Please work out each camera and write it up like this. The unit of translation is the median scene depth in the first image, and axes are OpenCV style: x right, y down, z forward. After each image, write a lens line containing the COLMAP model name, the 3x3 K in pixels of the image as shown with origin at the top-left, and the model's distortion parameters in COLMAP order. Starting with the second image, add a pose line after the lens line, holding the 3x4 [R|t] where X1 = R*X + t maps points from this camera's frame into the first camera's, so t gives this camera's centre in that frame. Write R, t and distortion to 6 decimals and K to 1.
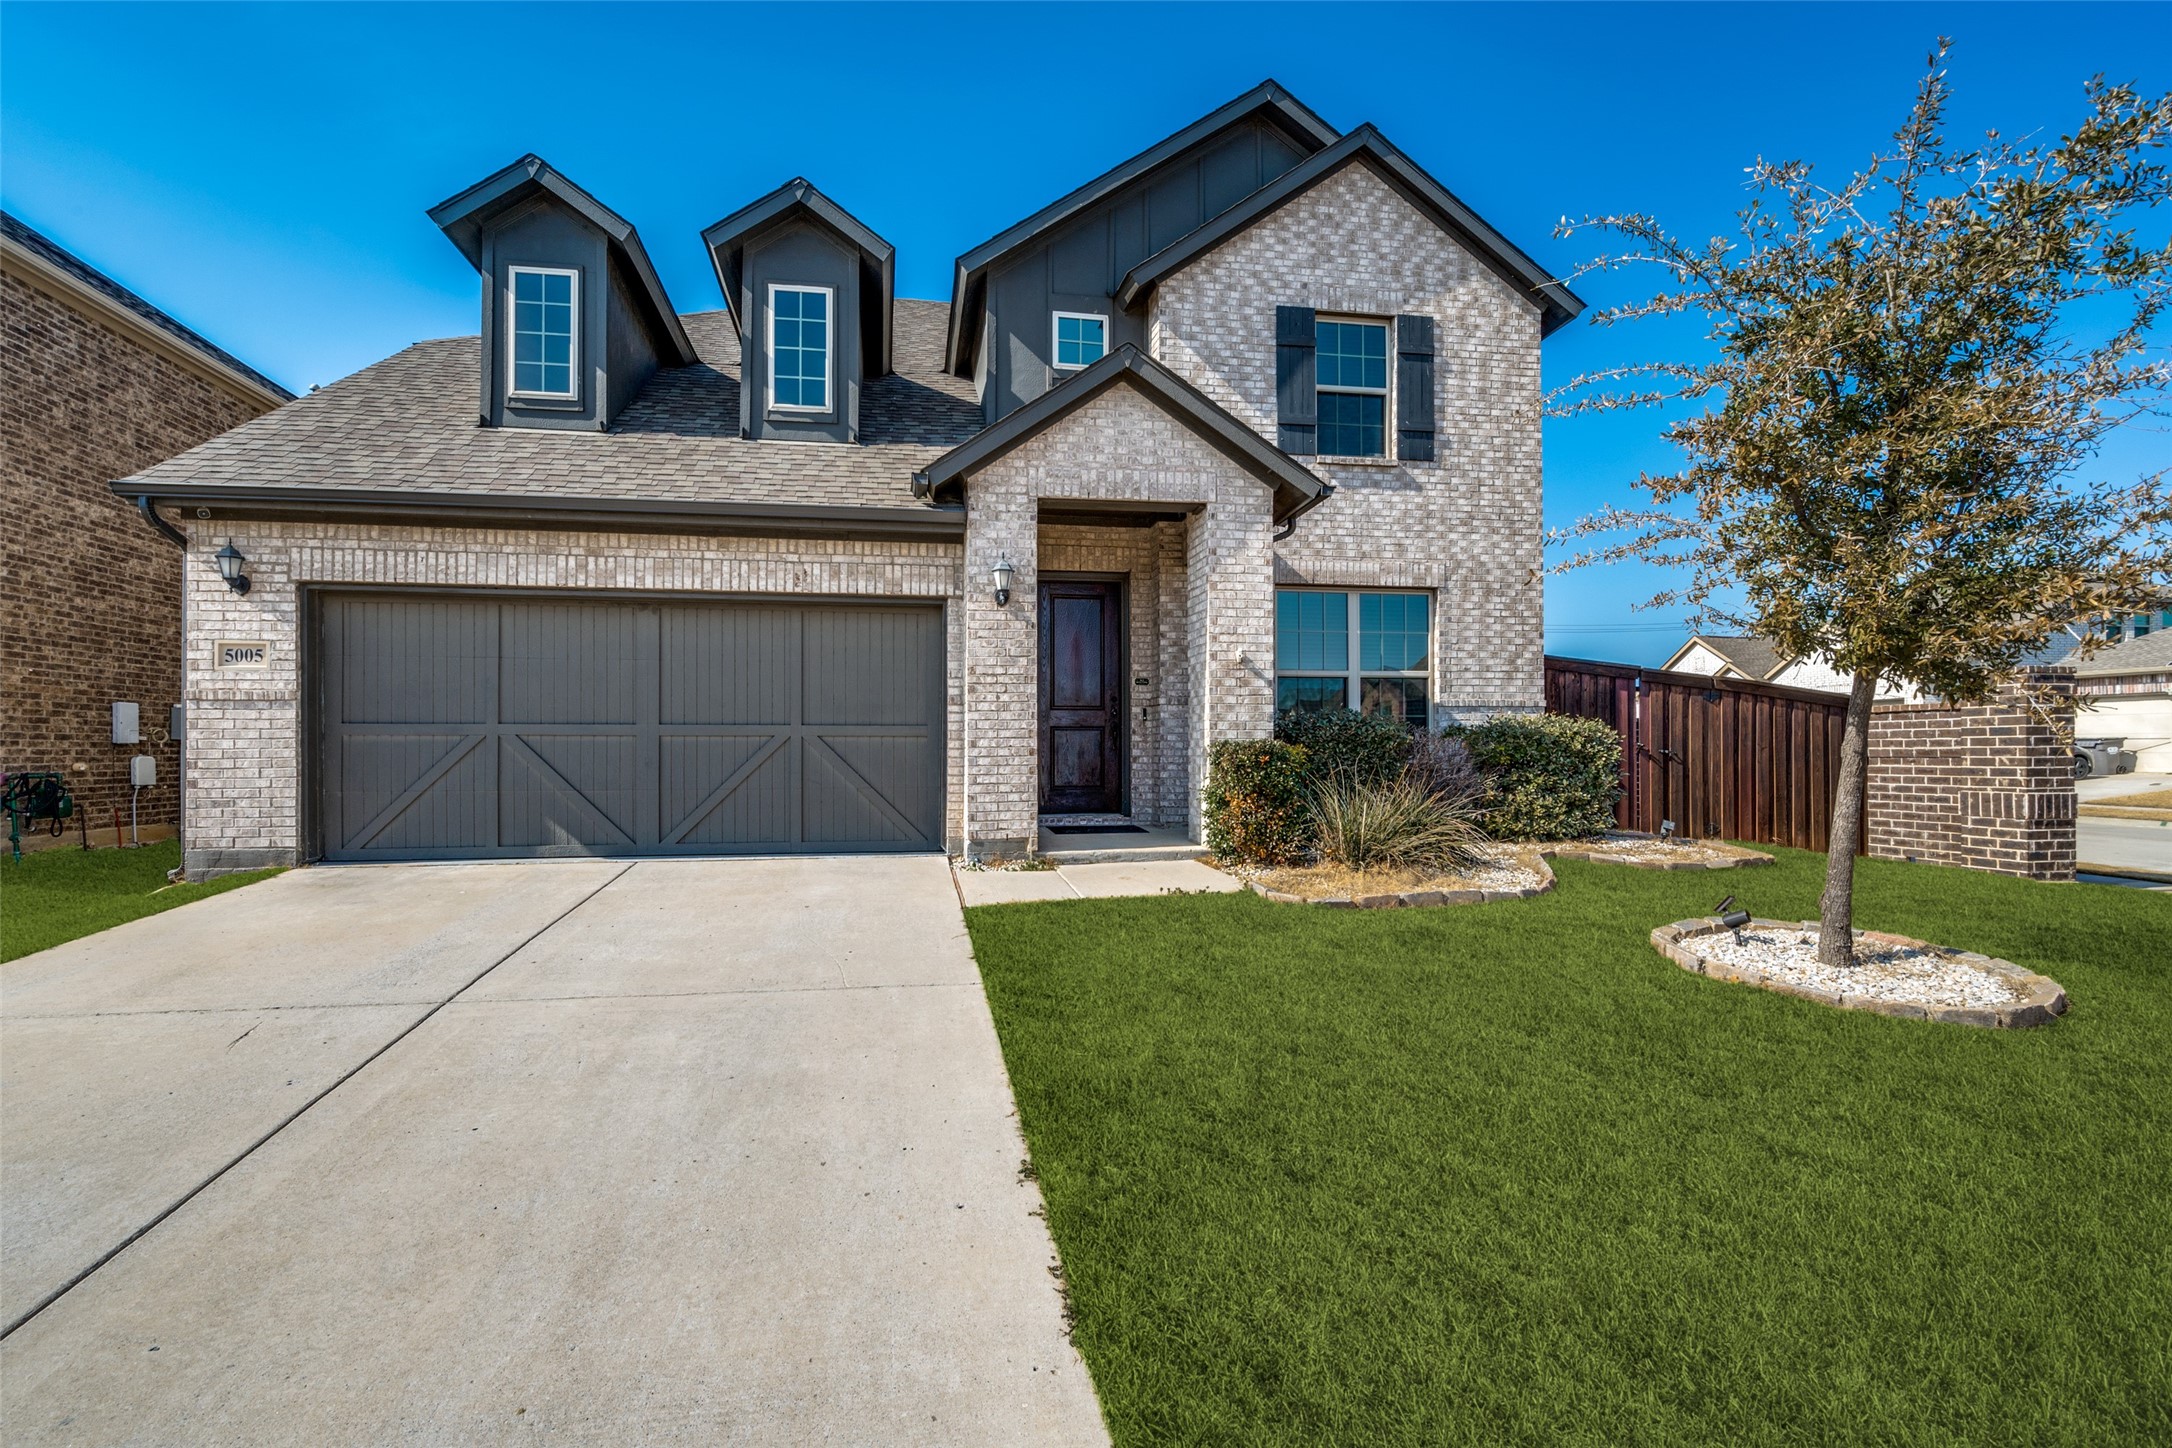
lens RADIAL K [[895.9, 0, 1086.0], [0, 895.9, 724.0], [0, 0, 1]] dist [-0.007955, 0.000400]
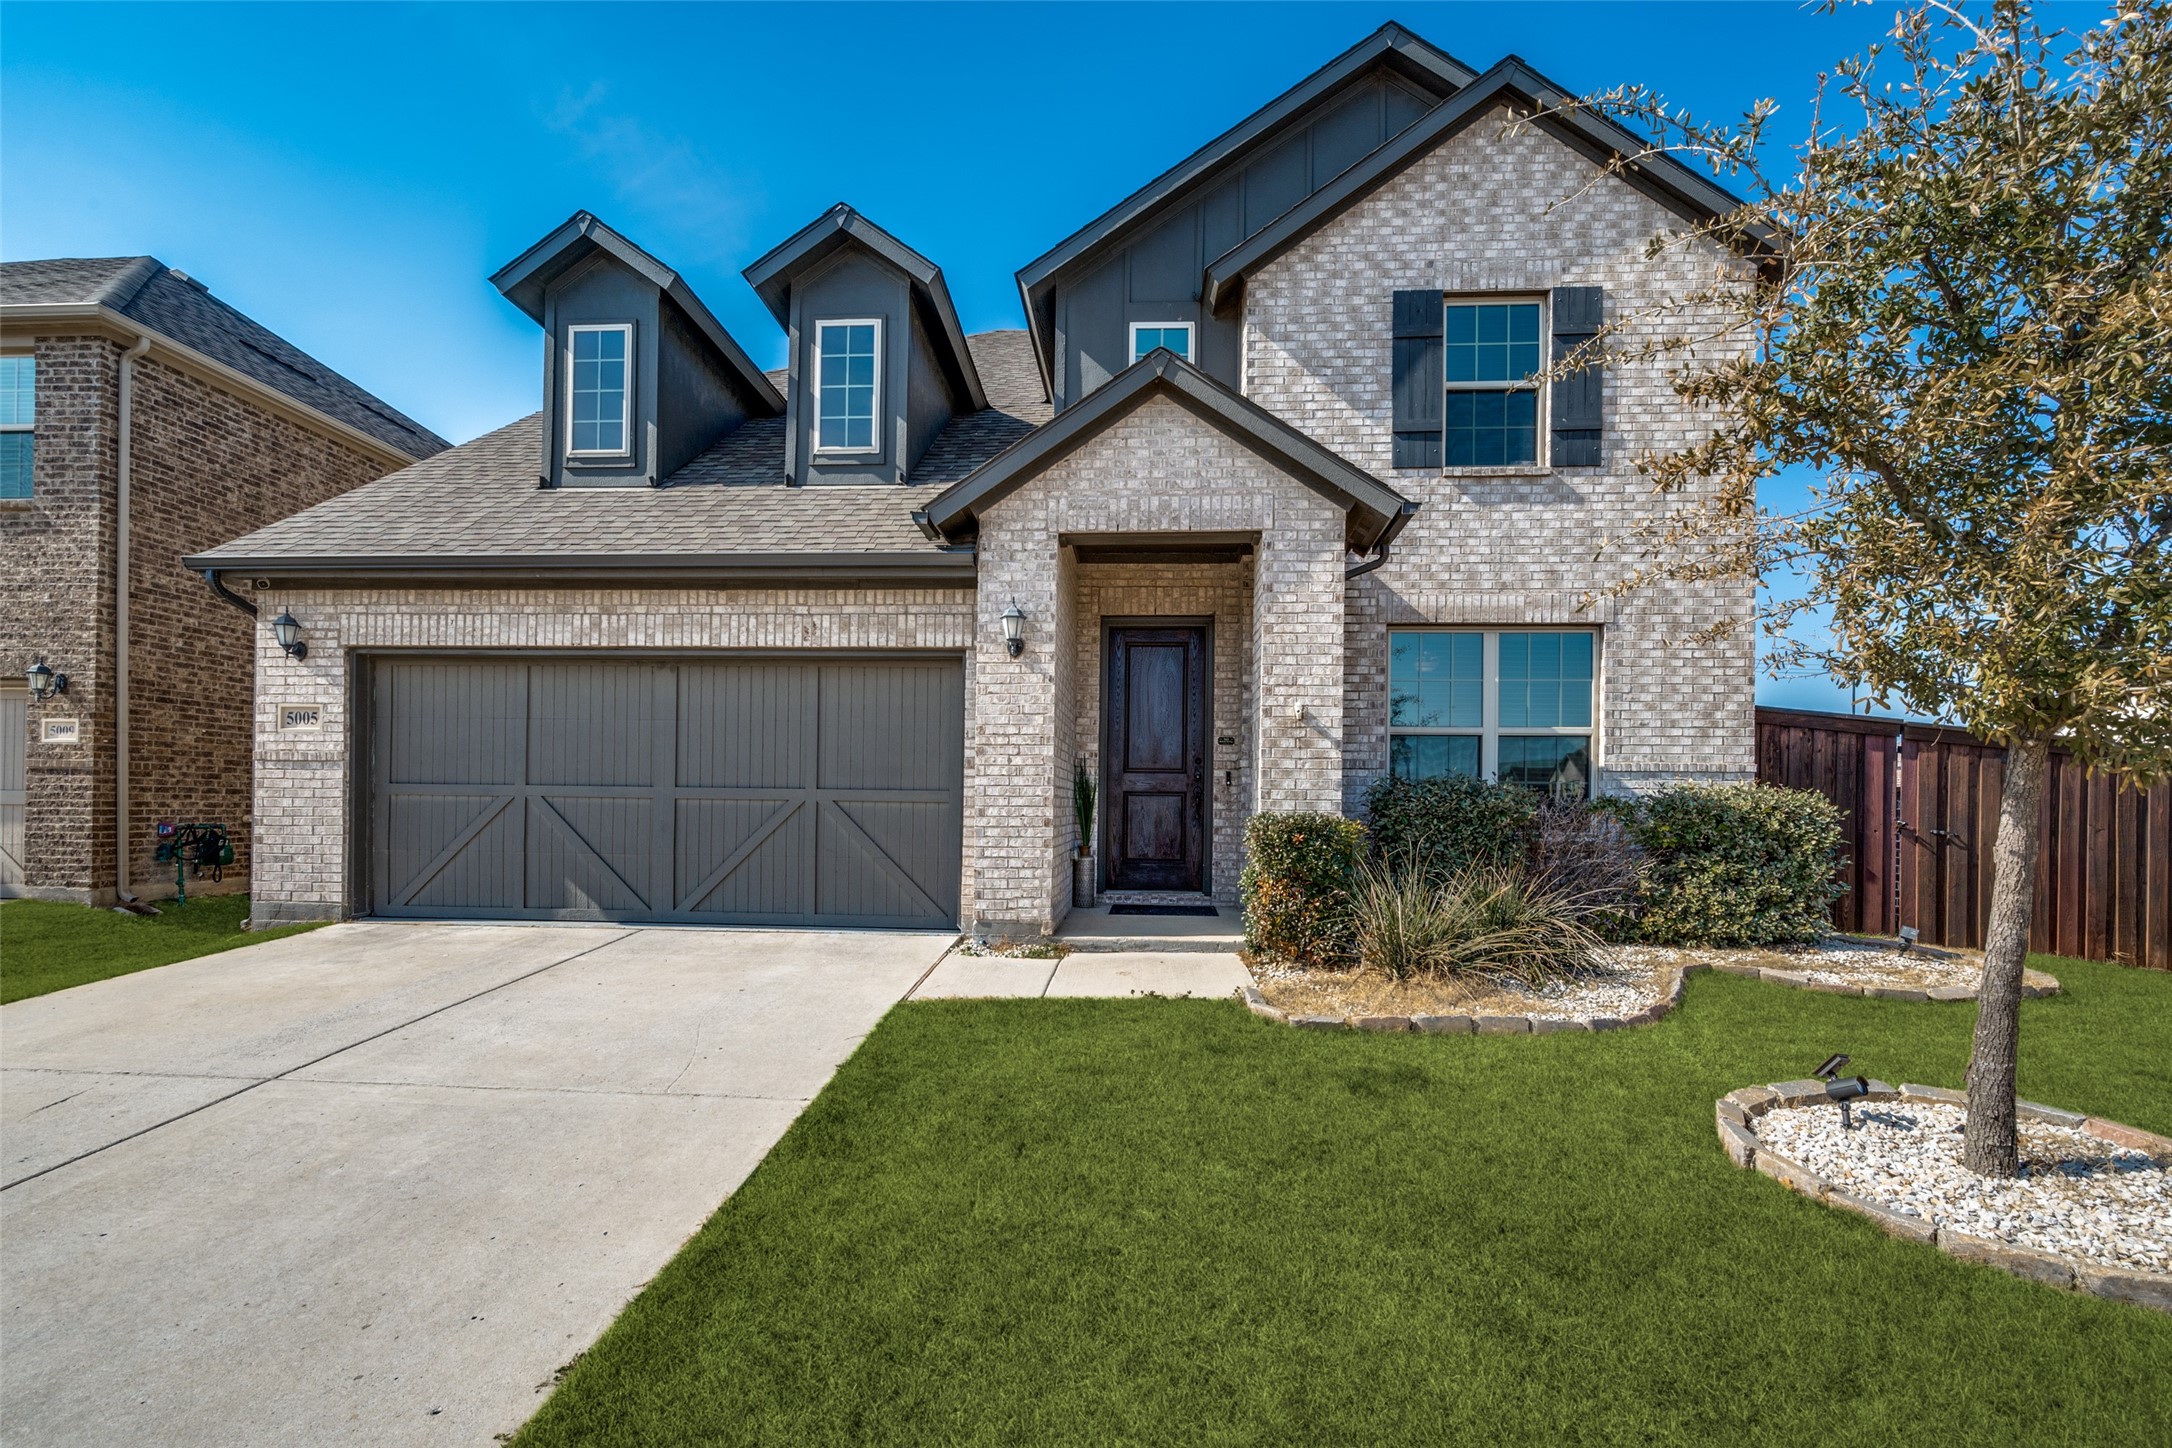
lens RADIAL K [[964.2, 0, 1081.6], [0, 964.2, 785.0], [0, 0, 1]] dist [-0.006138, -0.000654]
pose [[0.976821, 0.009425, -0.213849, 0.164707], [-0.008832, 0.999954, 0.003729, -0.008852], [0.213875, -0.001754, 0.976860, 0.076159]]
